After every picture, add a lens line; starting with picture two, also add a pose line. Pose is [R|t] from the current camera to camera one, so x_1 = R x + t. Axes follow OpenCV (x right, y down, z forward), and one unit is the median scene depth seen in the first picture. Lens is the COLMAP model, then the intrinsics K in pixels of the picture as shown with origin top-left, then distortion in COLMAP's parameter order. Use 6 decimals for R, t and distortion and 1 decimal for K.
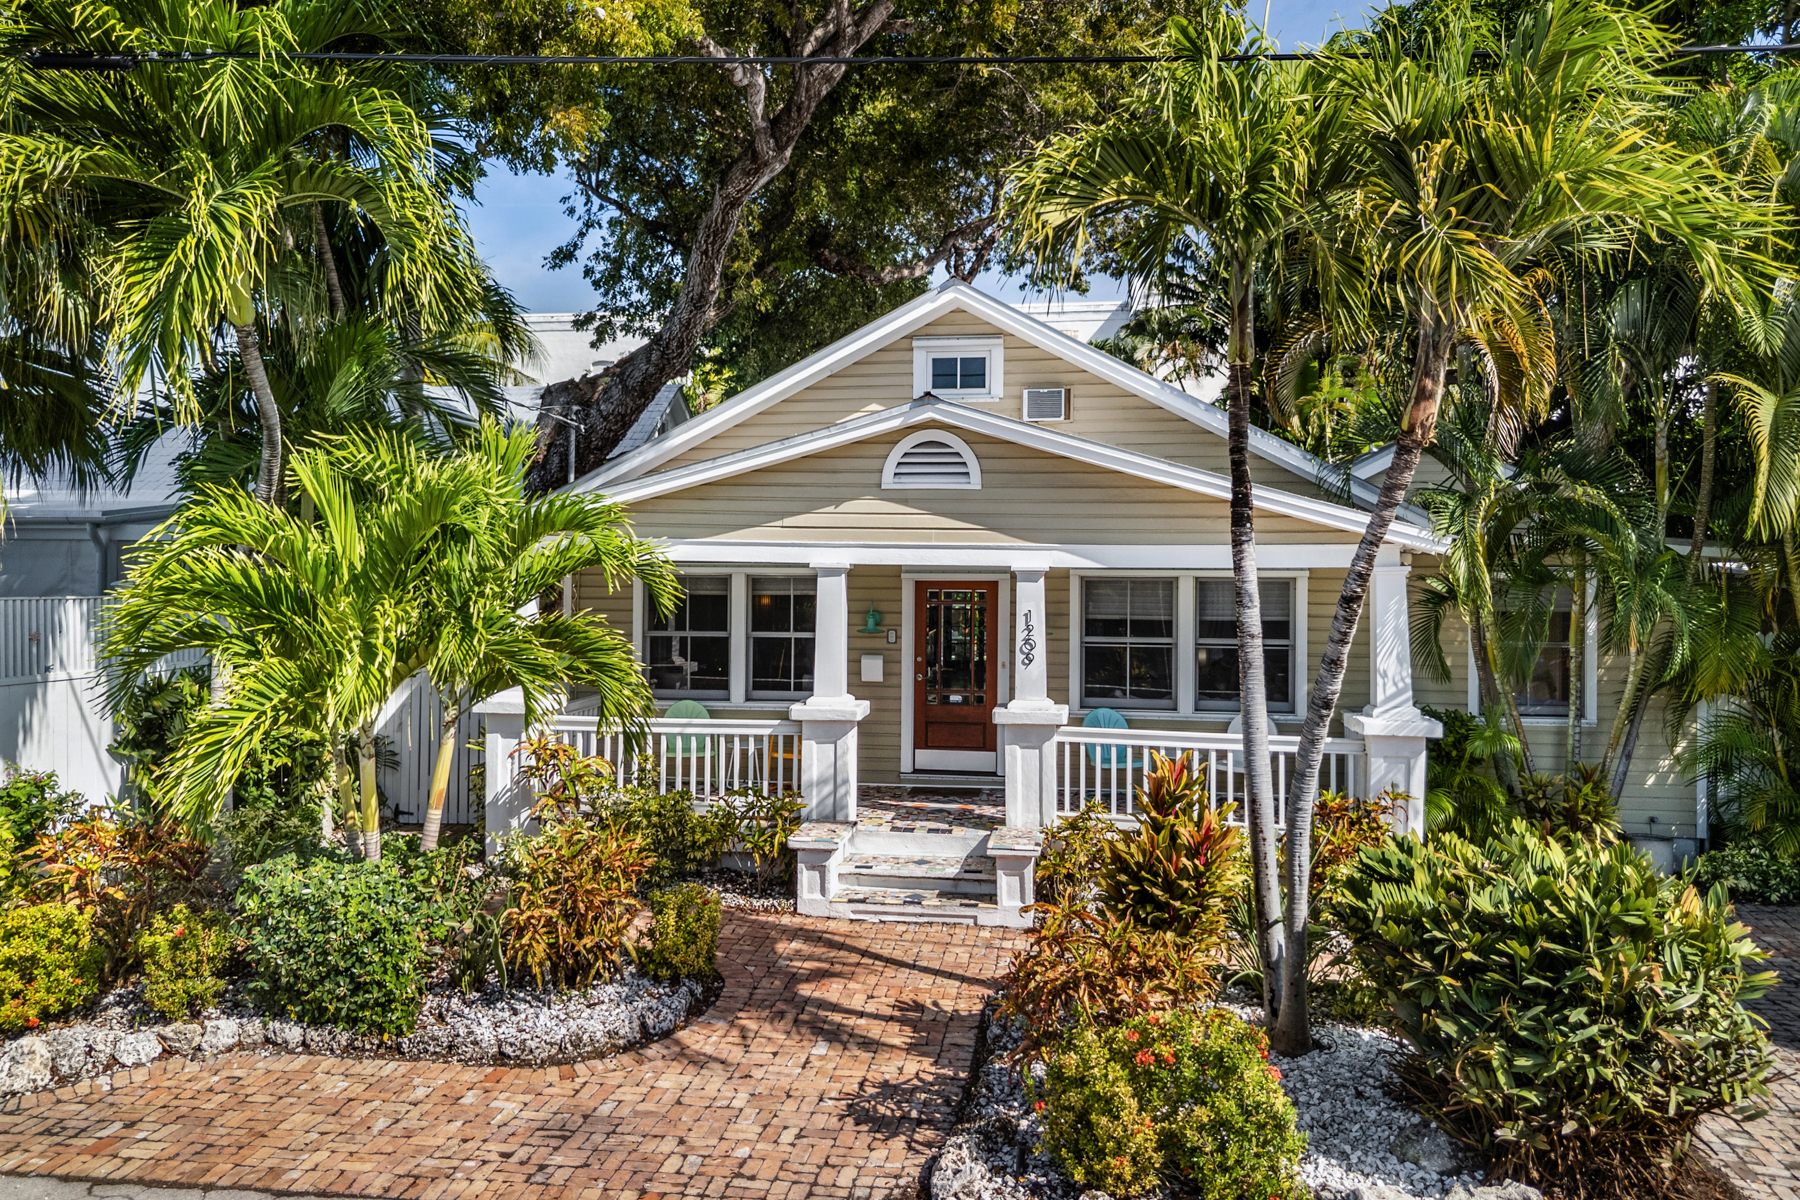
lens RADIAL K [[1240.4, 0, 900.0], [0, 1240.4, 600.0], [0, 0, 1]] dist [0.021612, -0.000760]
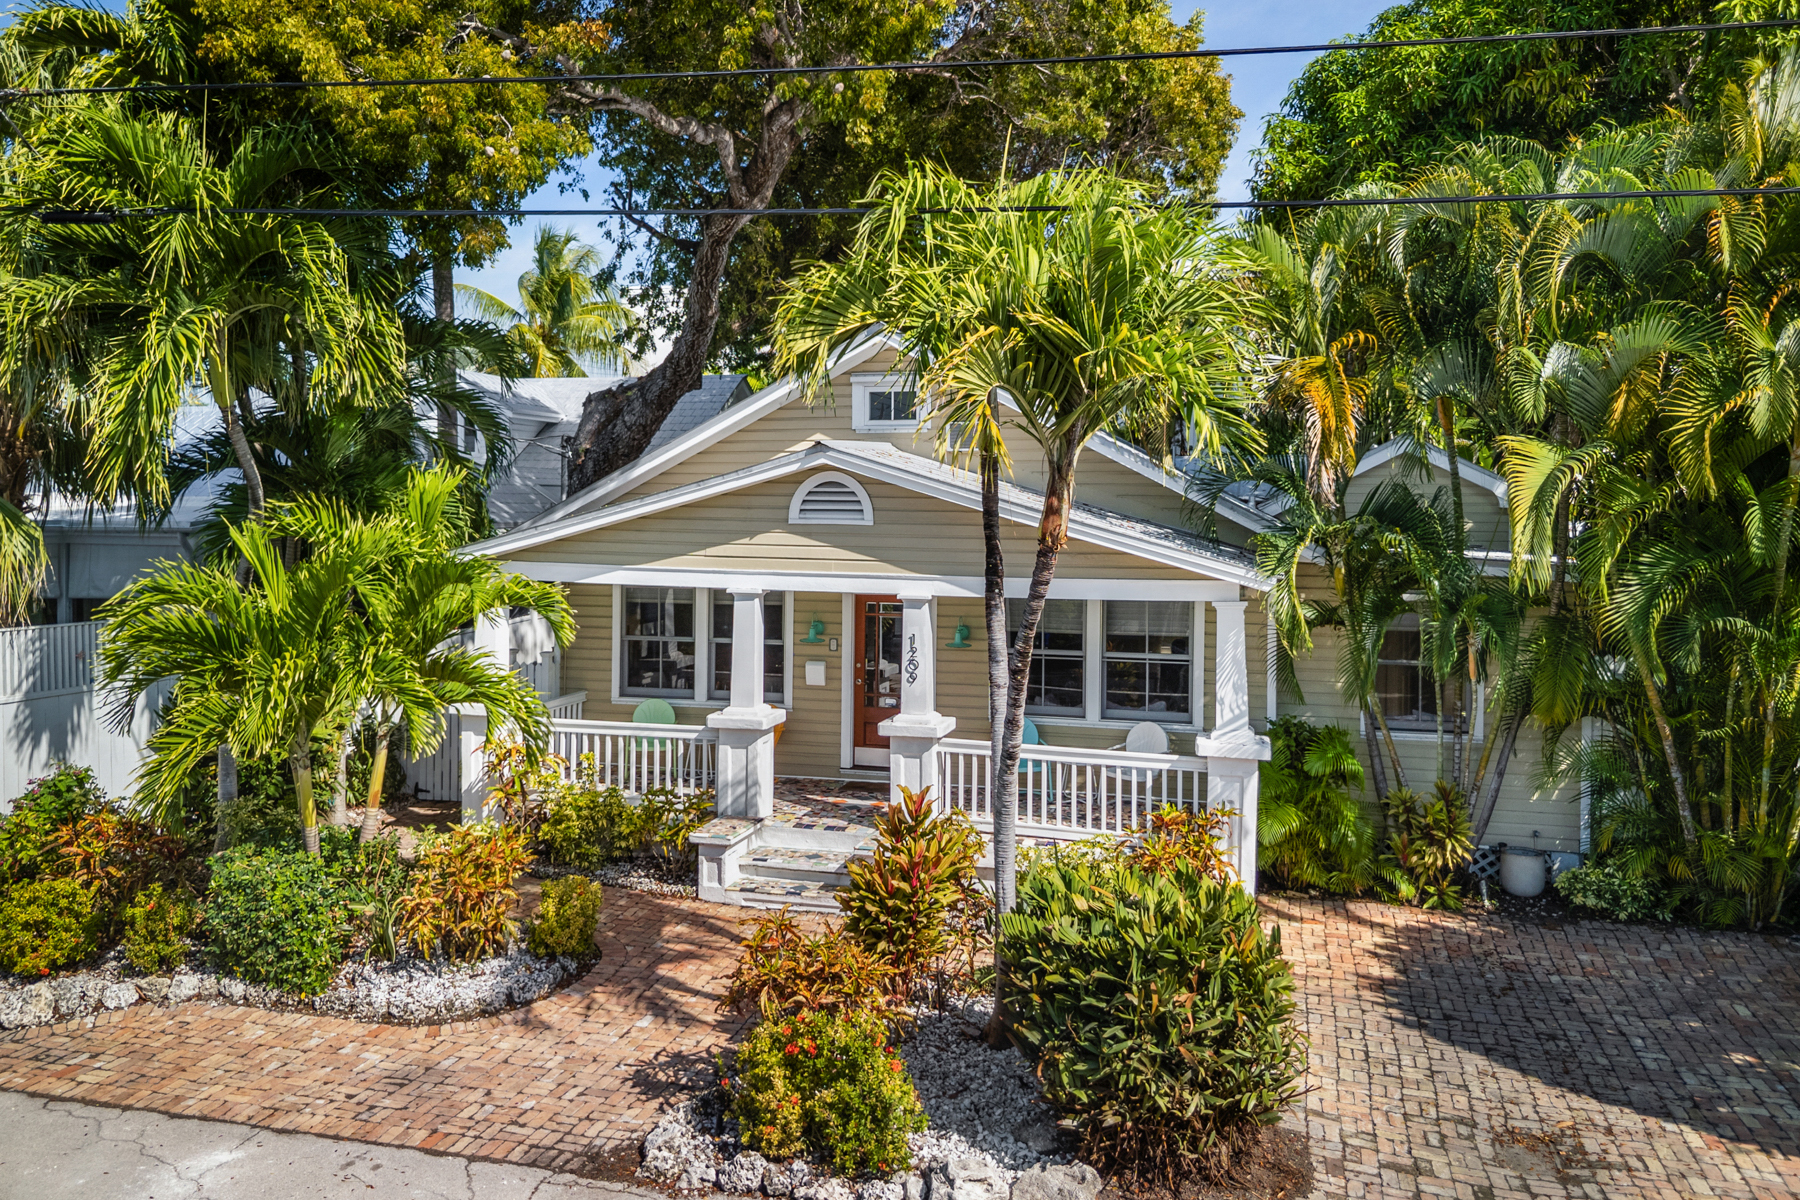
lens RADIAL K [[1250.3, 0, 900.7], [0, 1250.3, 576.5], [0, 0, 1]] dist [0.022871, -0.006217]
pose [[0.992179, 0.005596, -0.124694, 0.330211], [-0.002853, 0.999750, 0.022160, -0.097262], [0.124787, -0.021631, 0.991948, -0.163741]]
